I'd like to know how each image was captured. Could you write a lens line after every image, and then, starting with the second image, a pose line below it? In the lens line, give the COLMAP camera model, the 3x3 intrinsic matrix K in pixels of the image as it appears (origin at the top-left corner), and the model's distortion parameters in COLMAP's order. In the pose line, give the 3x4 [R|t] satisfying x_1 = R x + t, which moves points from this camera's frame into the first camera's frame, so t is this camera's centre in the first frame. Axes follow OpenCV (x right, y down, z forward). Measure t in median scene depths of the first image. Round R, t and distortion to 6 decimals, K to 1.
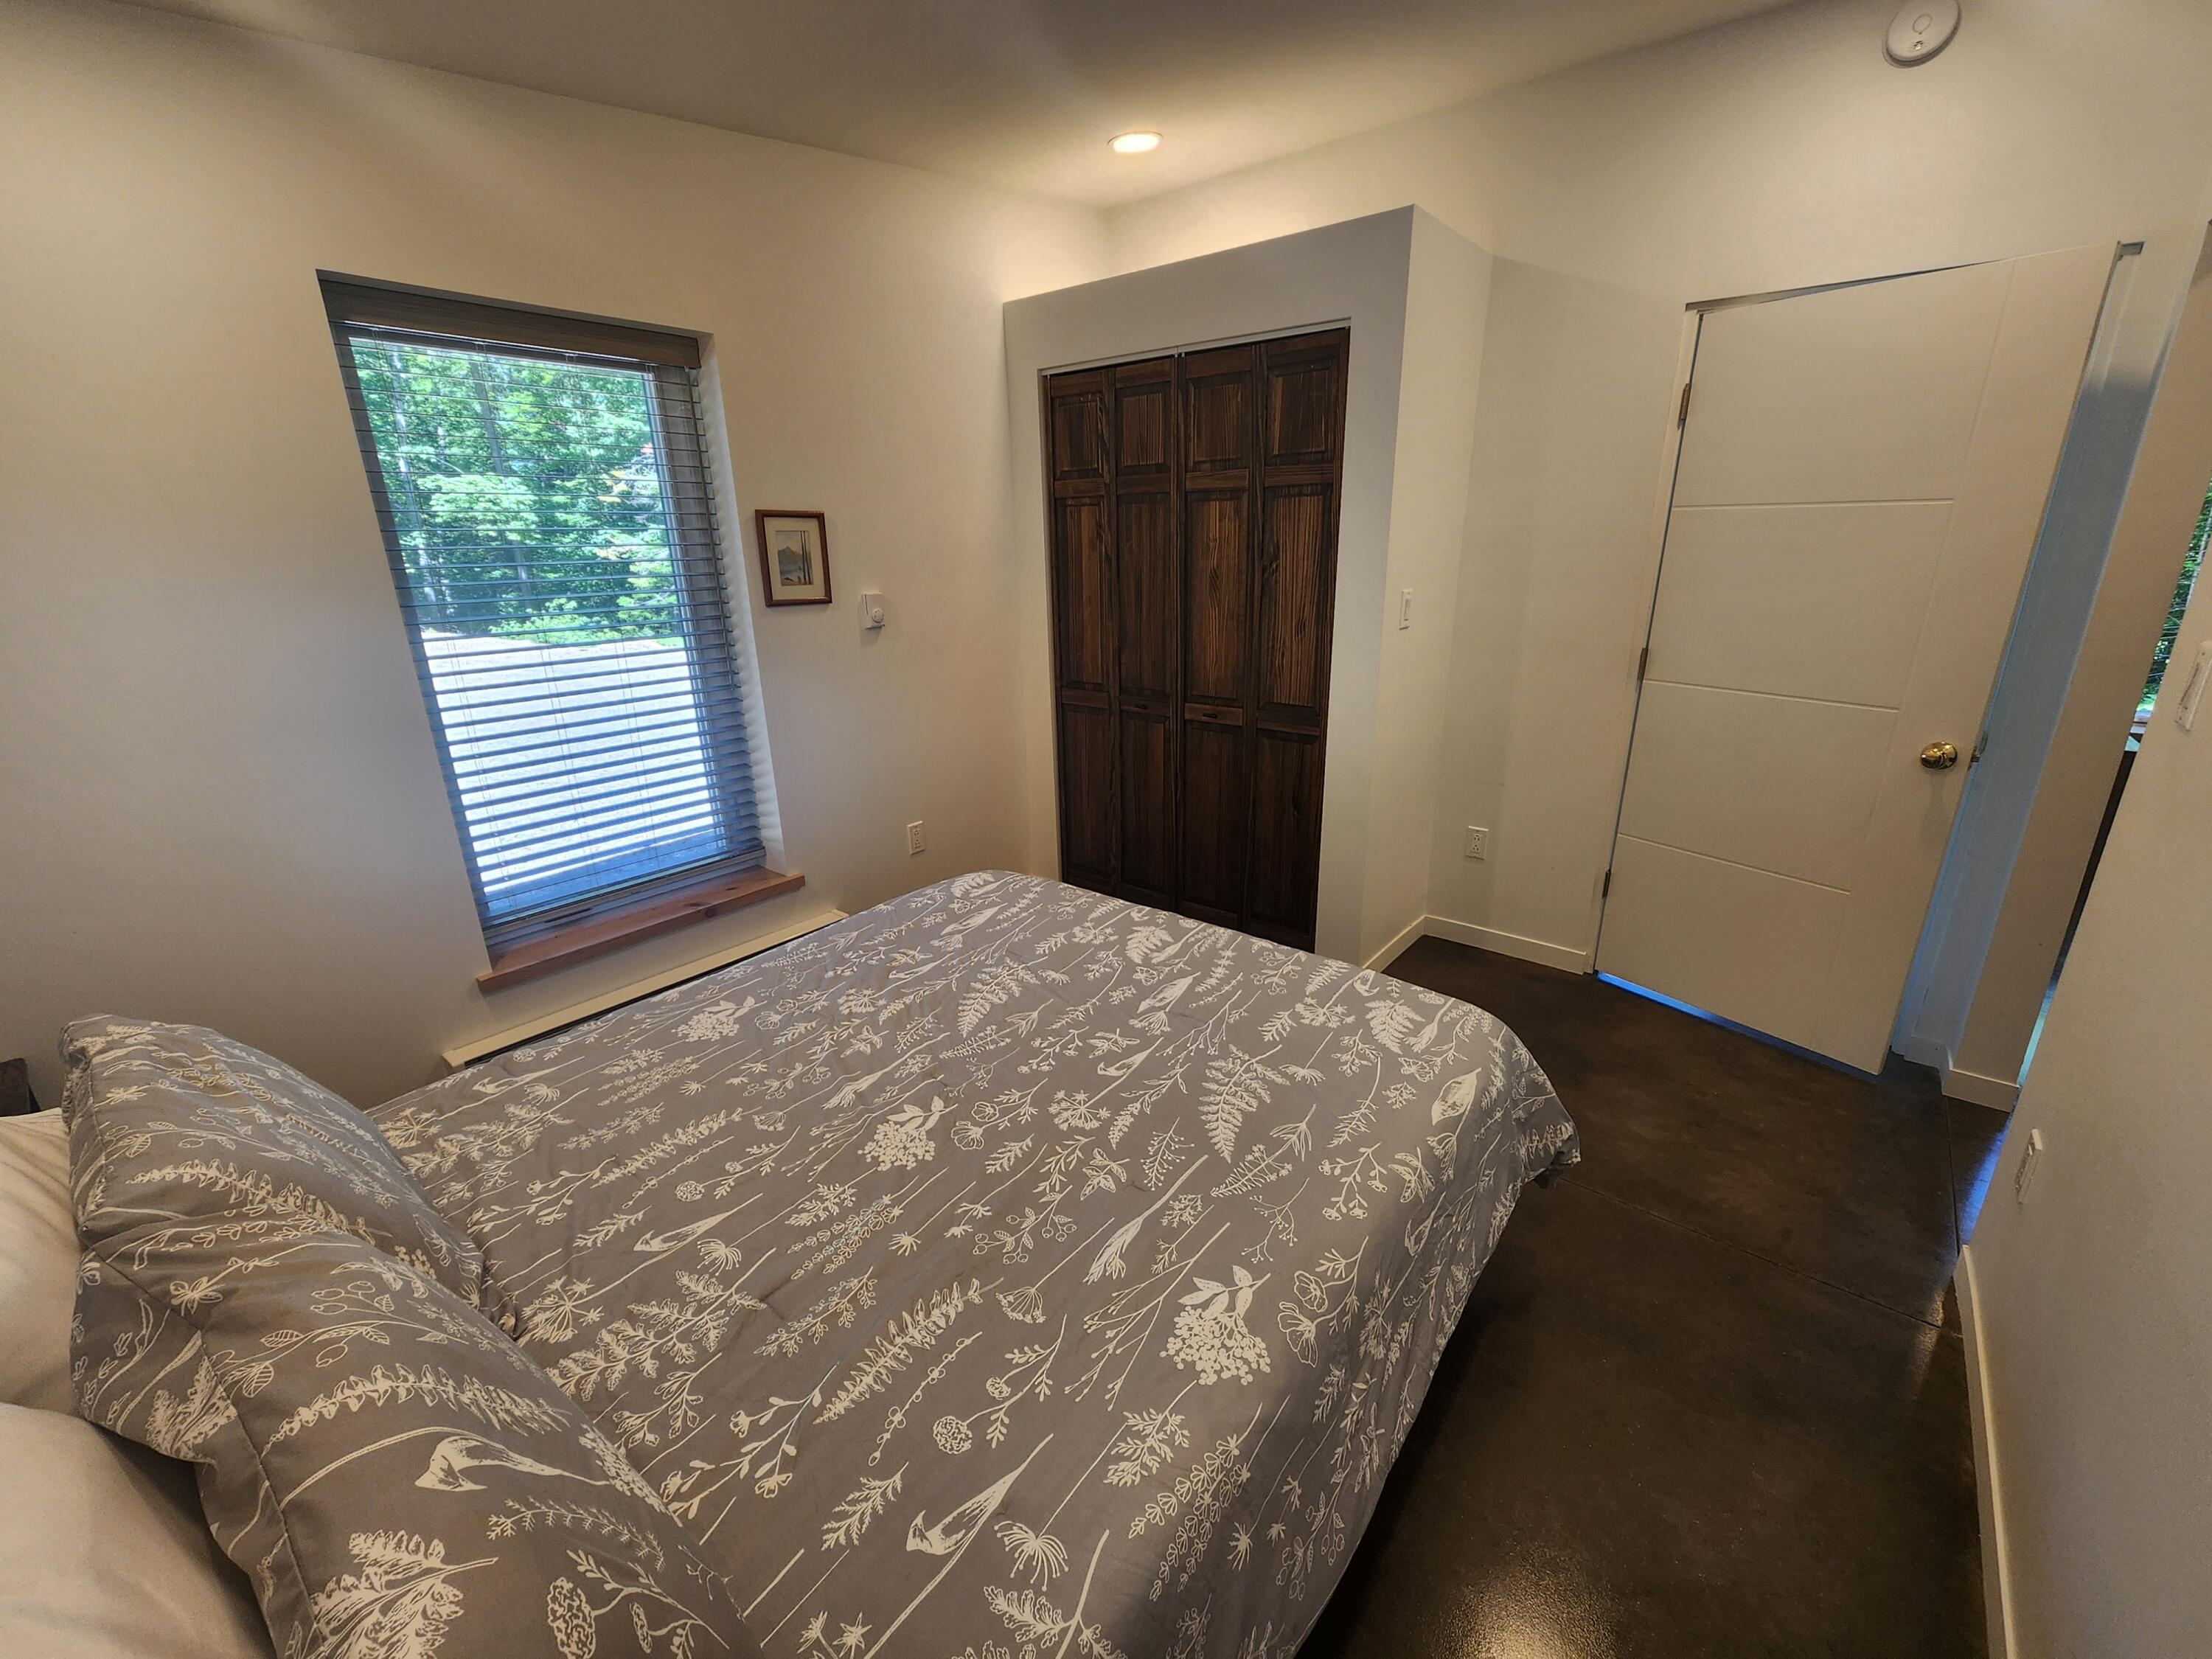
lens RADIAL K [[905.0, 0, 1088.6], [0, 905.0, 828.2], [0, 0, 1]] dist [0.008644, -0.000081]
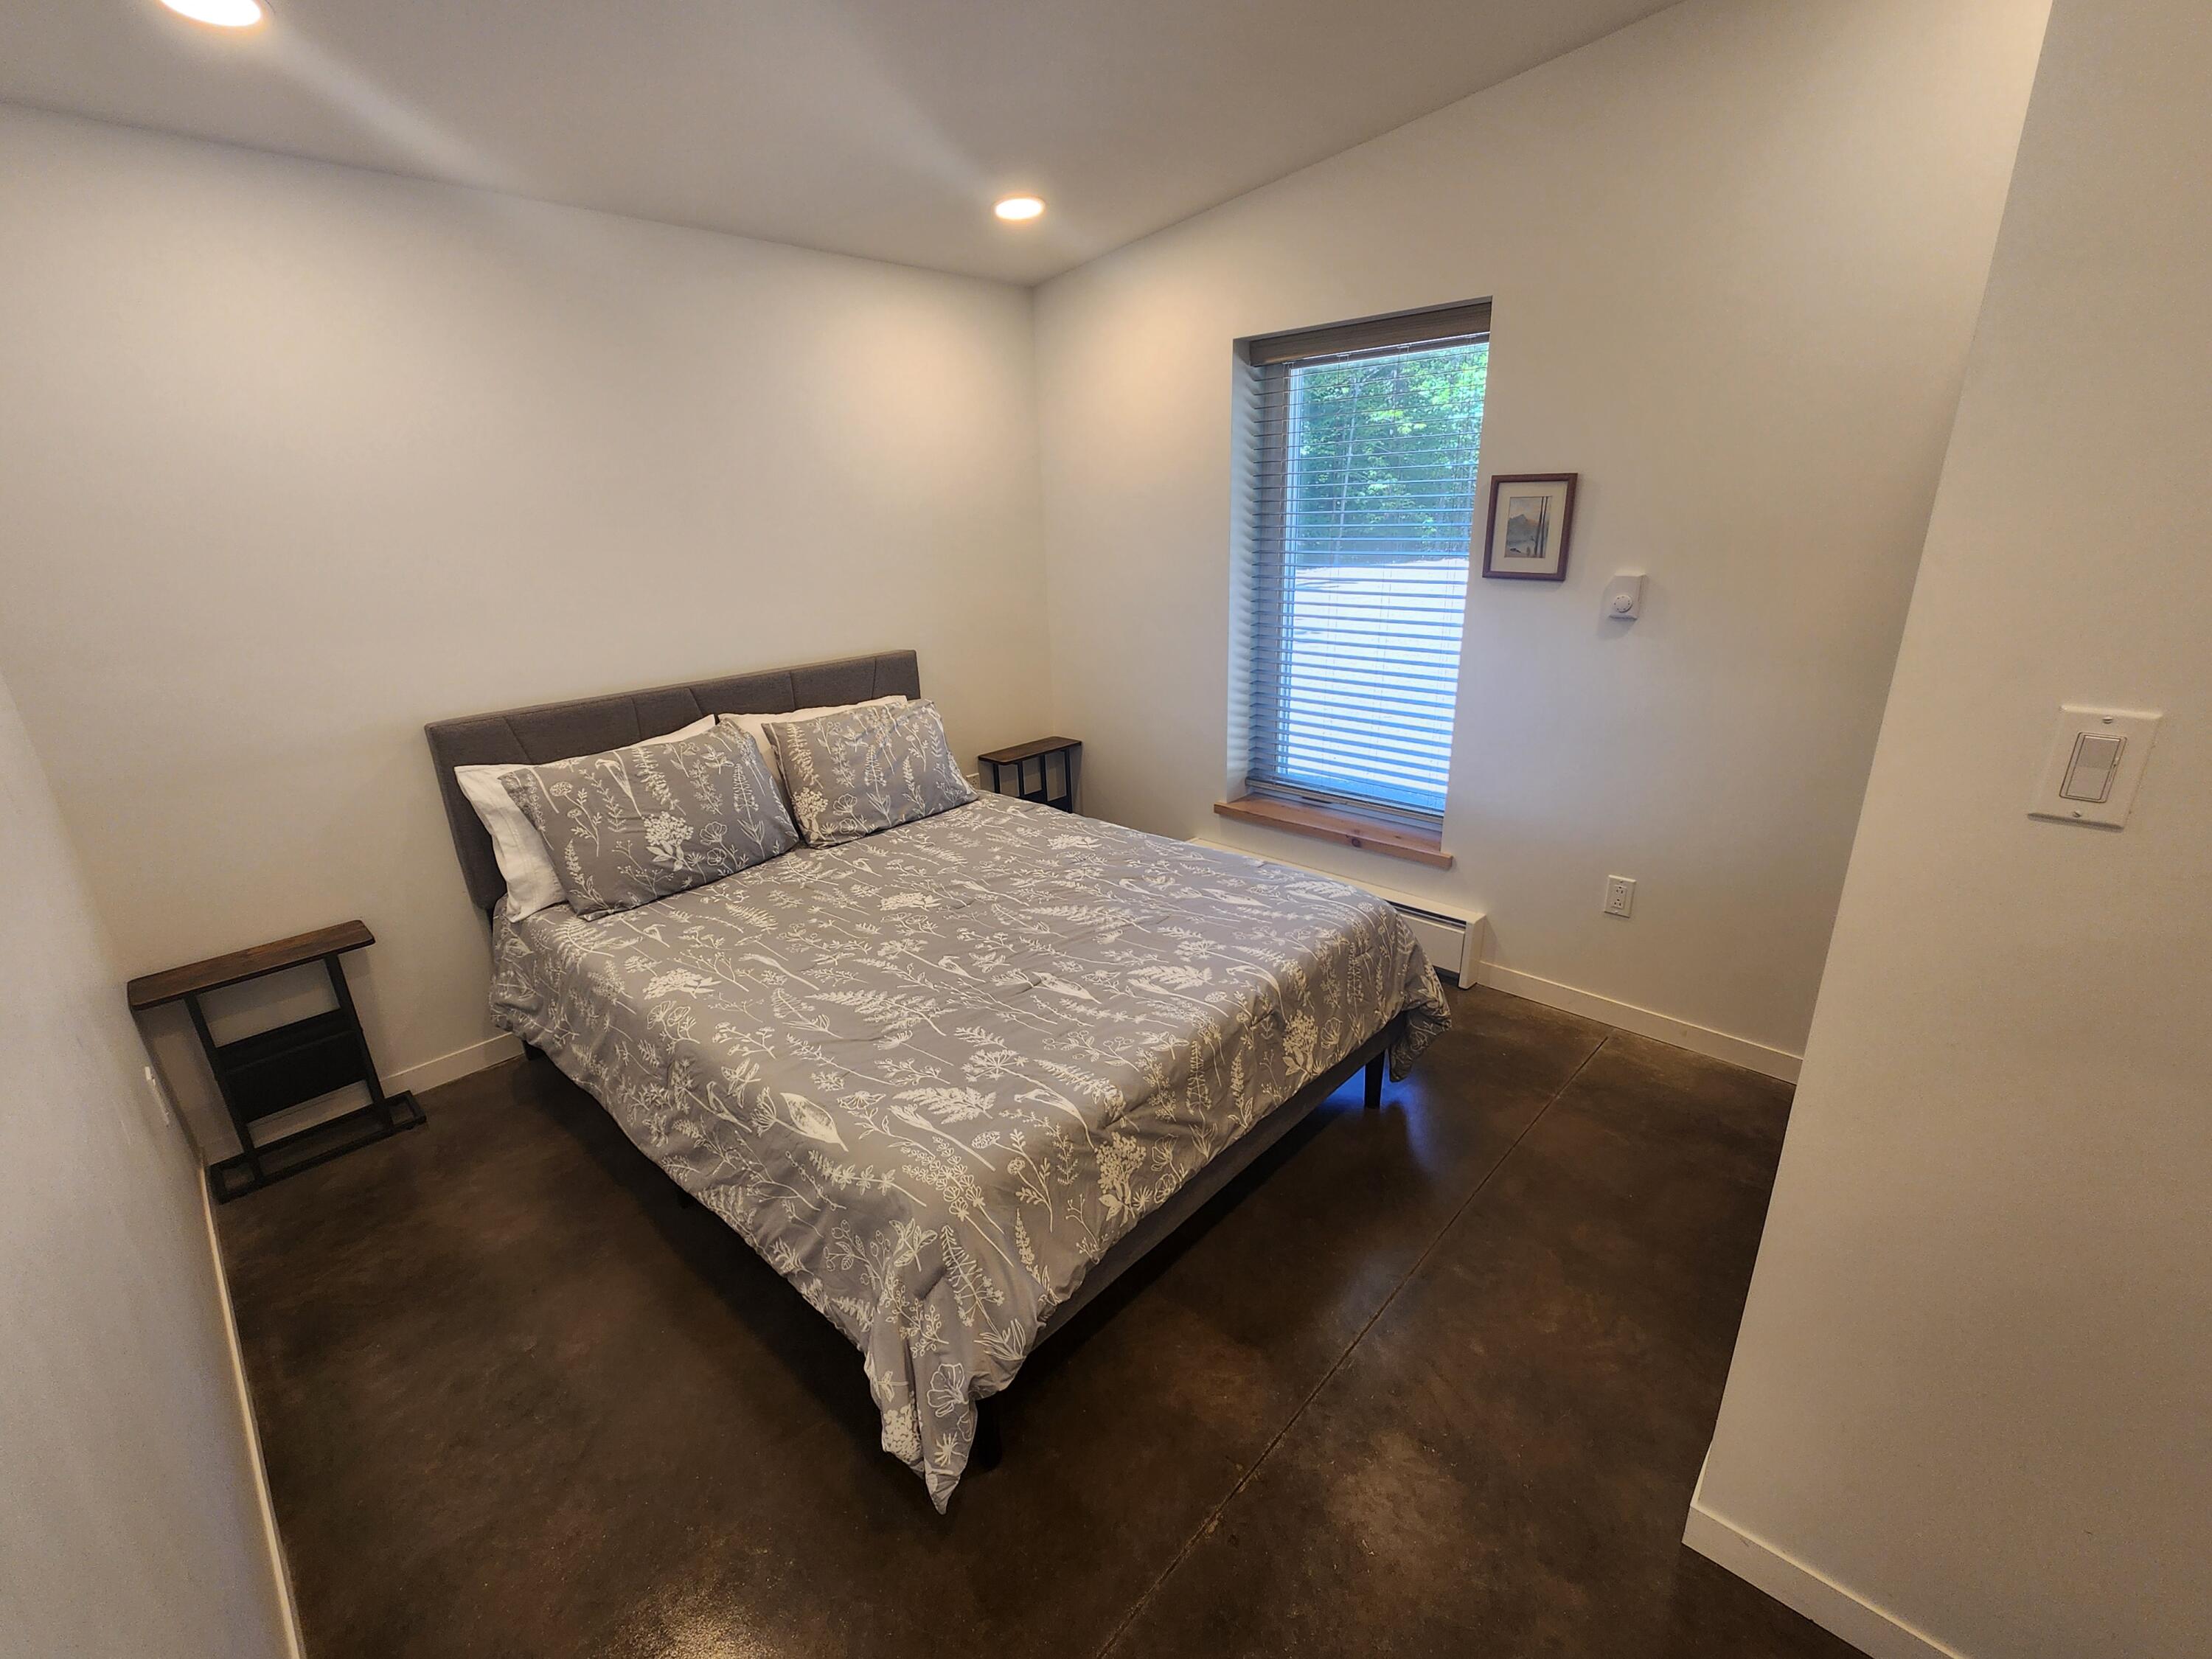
lens RADIAL K [[905.0, 0, 1101.6], [0, 905.0, 834.7], [0, 0, 1]] dist [0.008644, -0.000081]
pose [[-0.053819, 0.354089, -0.933662, 1.004752], [-0.272379, 0.894354, 0.354882, -0.353477], [0.960684, 0.273409, 0.048313, 0.975073]]
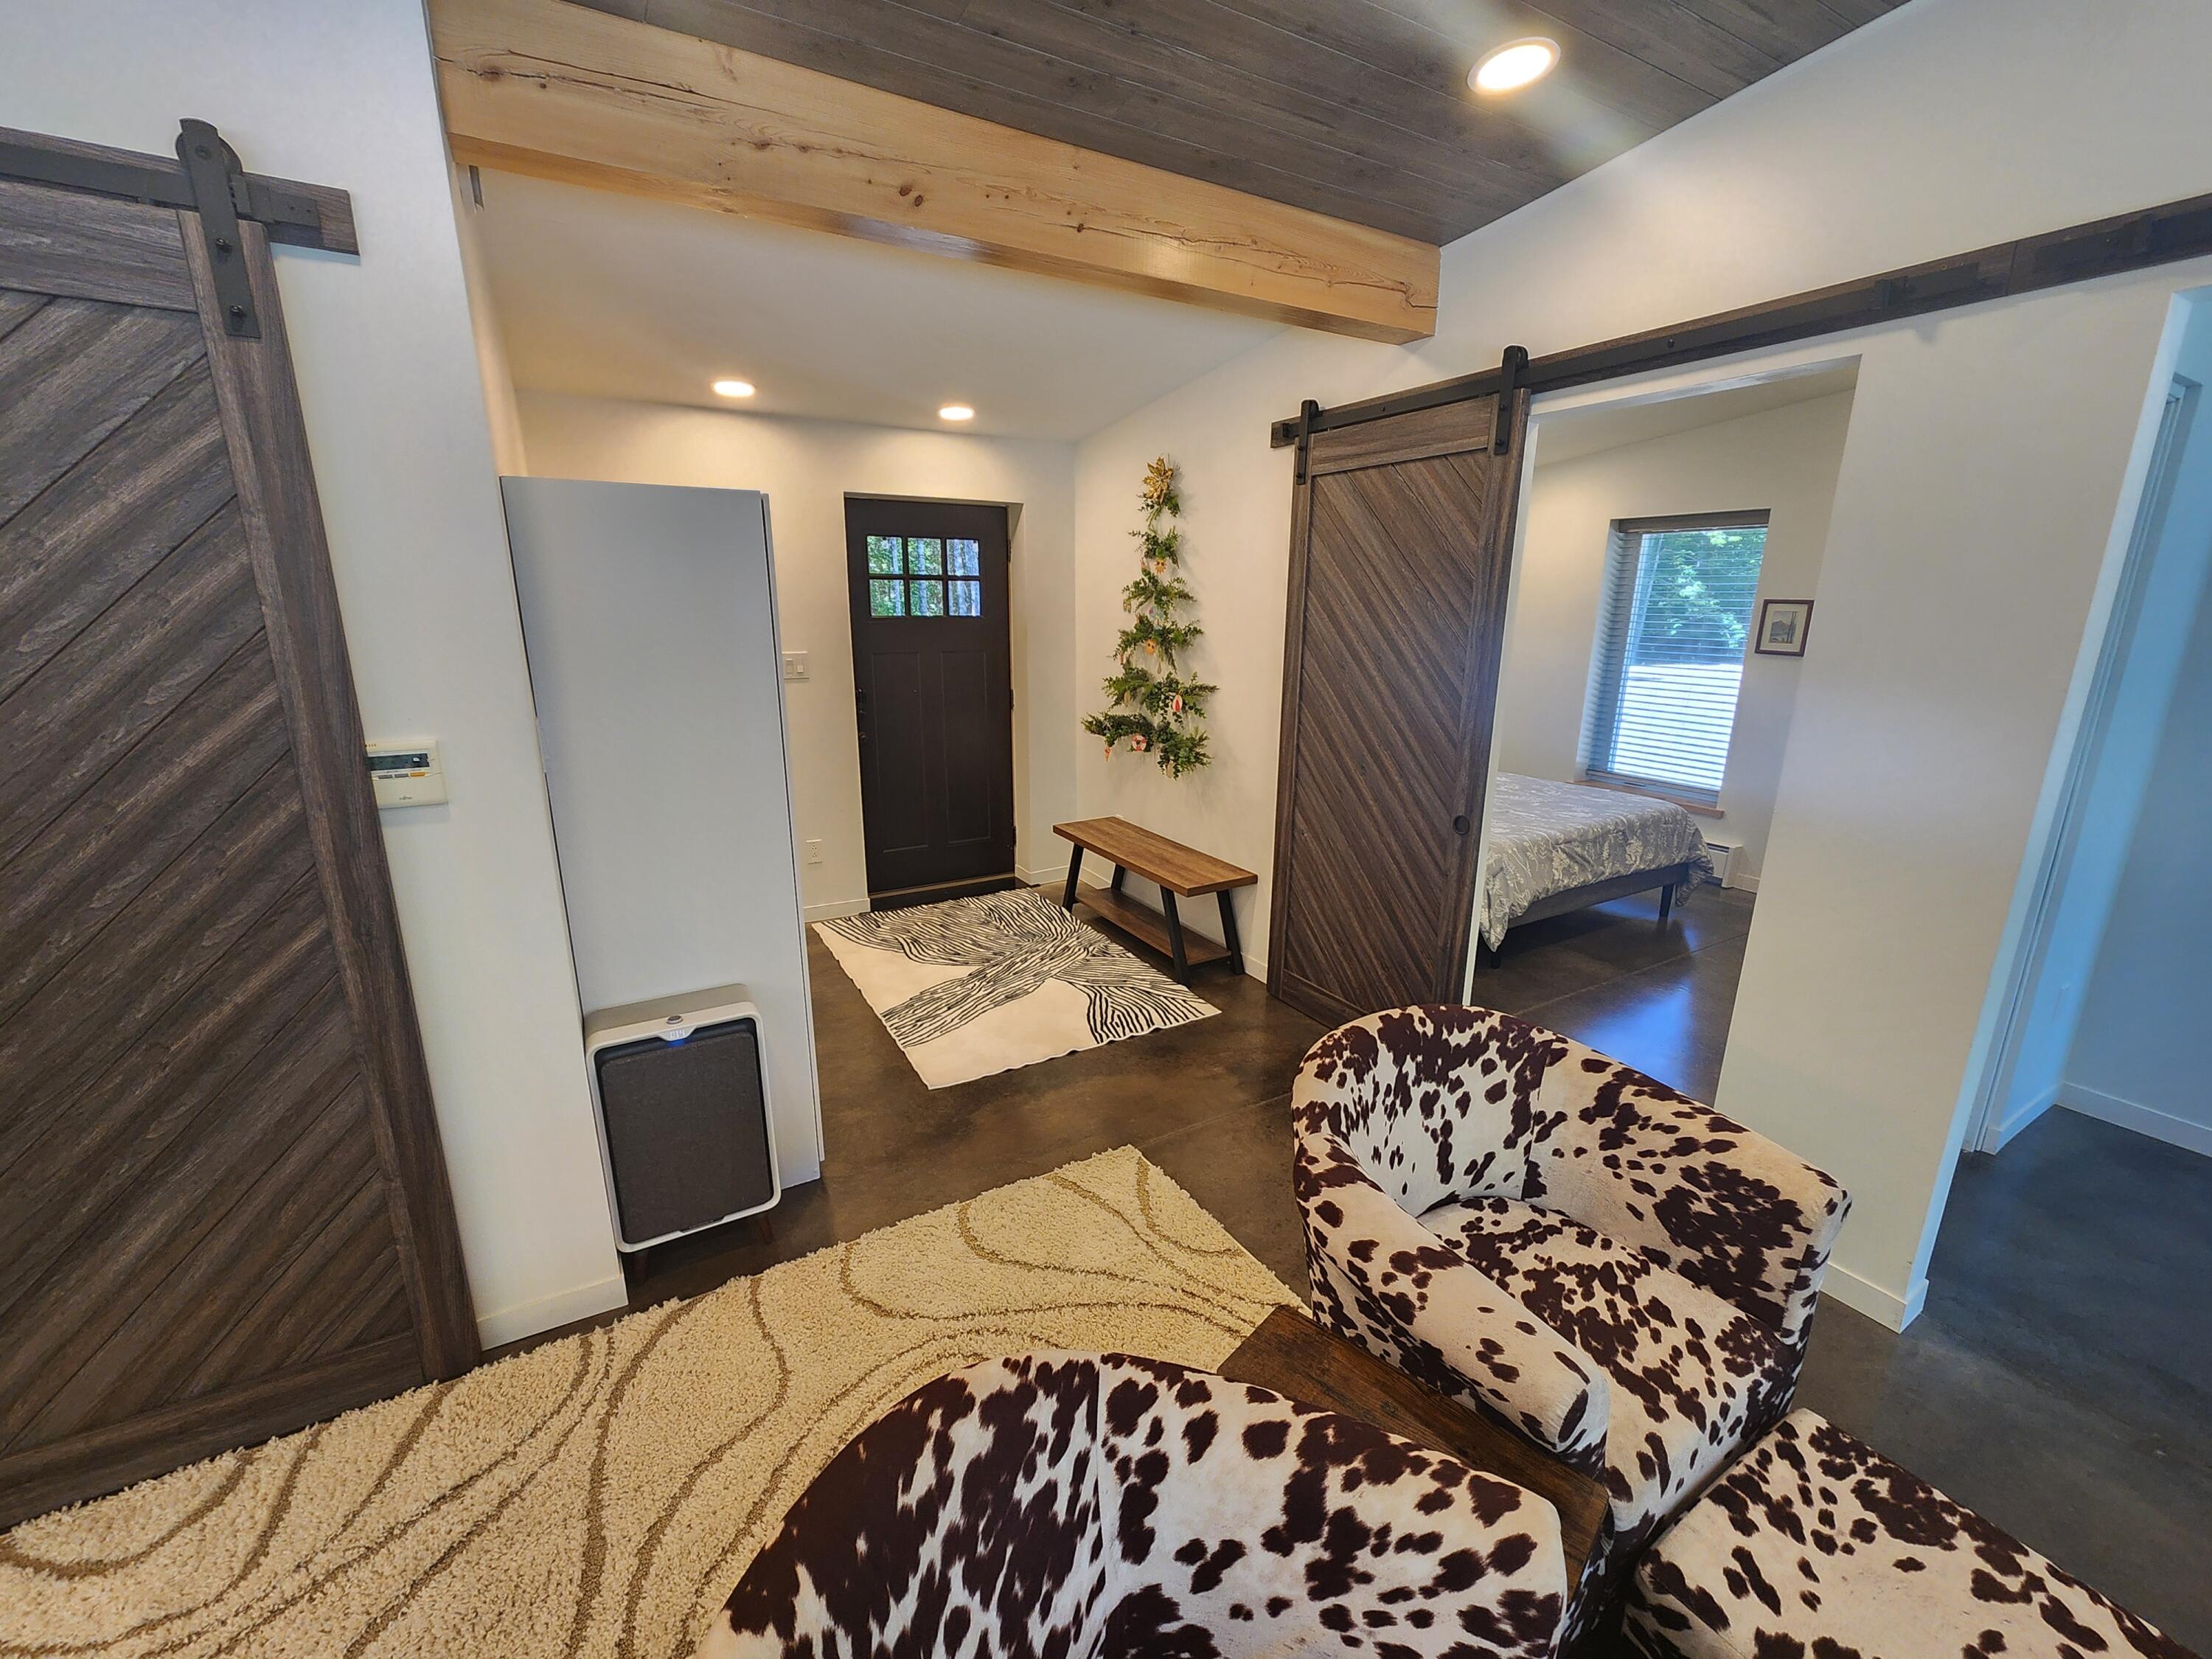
lens RADIAL K [[905.0, 0, 1098.6], [0, 905.0, 842.5], [0, 0, 1]] dist [0.008644, -0.000081]
pose [[-0.322491, 0.260025, -0.910157, 2.664978], [-0.288338, 0.888849, 0.356102, -0.273837], [0.901588, 0.377273, -0.211671, 0.557853]]
